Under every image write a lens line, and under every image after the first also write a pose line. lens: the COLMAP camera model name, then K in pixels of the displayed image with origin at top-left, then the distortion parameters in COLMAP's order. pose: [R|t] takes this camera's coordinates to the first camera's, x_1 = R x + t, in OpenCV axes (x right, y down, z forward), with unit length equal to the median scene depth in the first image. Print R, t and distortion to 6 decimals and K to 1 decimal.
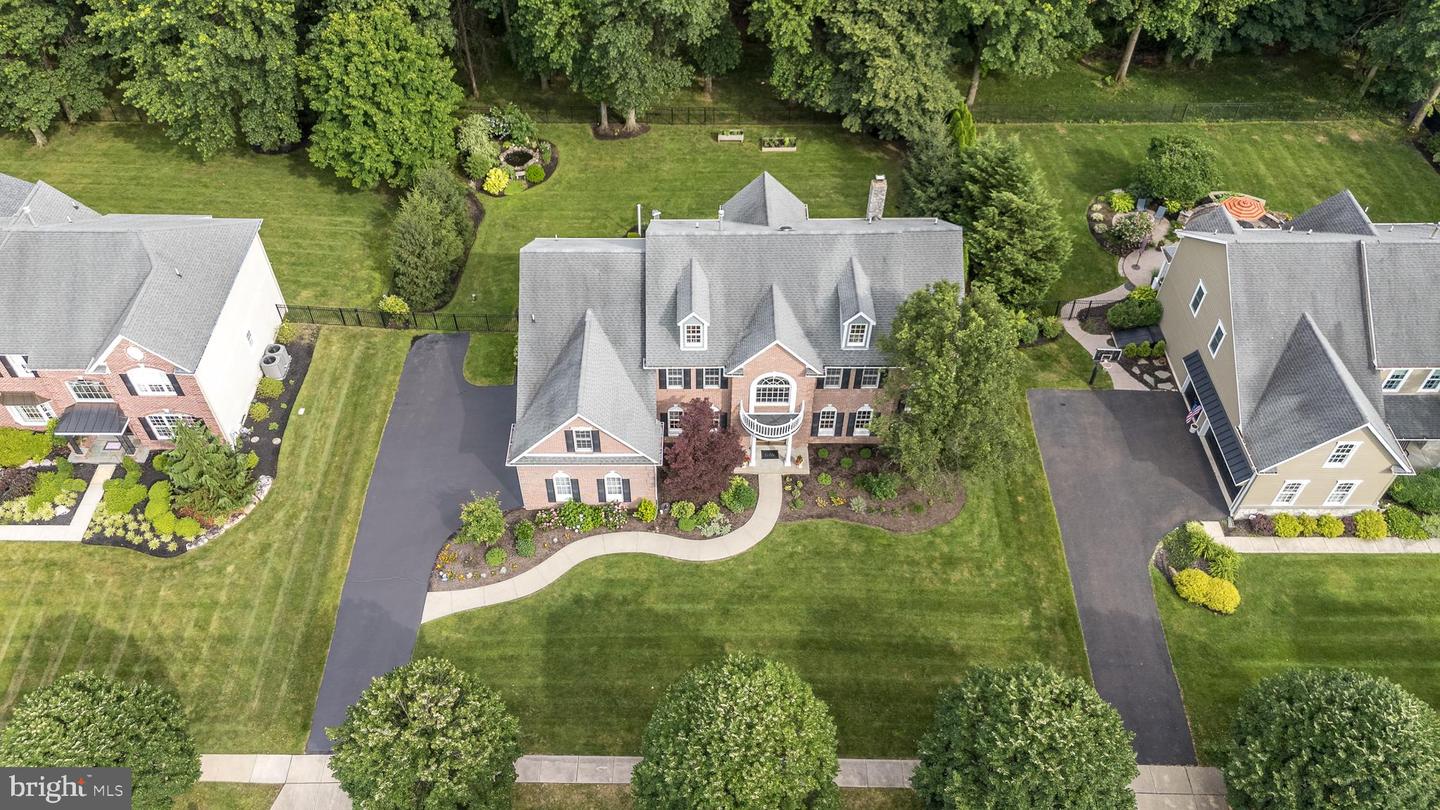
lens RADIAL K [[1065.0, 0, 692.8], [0, 1065.0, 408.0], [0, 0, 1]] dist [0.060311, -0.067177]
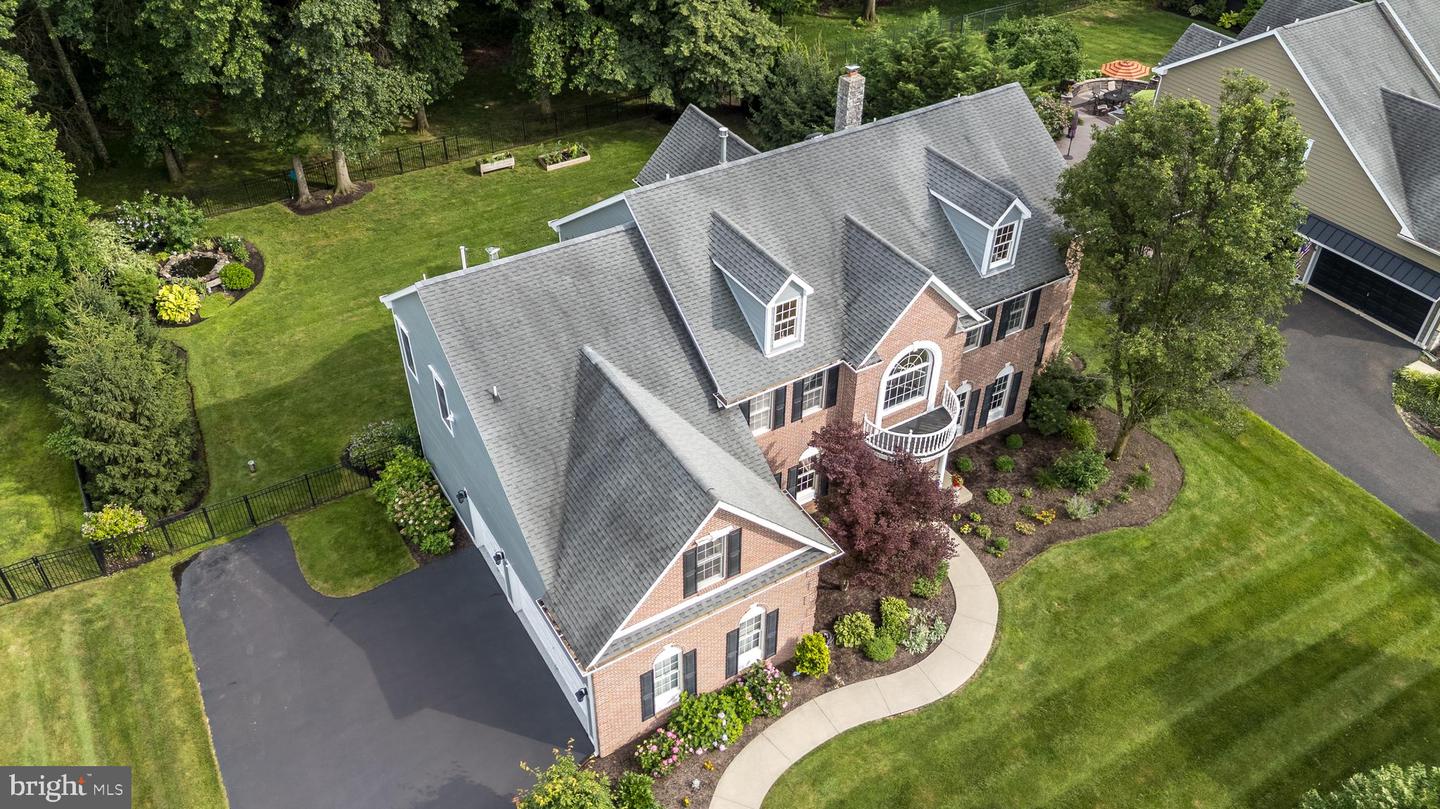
lens RADIAL K [[1065.0, 0, 692.8], [0, 1065.0, 407.5], [0, 0, 1]] dist [0.060311, -0.067177]
pose [[0.850973, -0.318007, 0.417991, -0.261773], [0.383150, 0.920221, -0.079938, -0.000094], [-0.359223, 0.228179, 0.904927, 0.458465]]
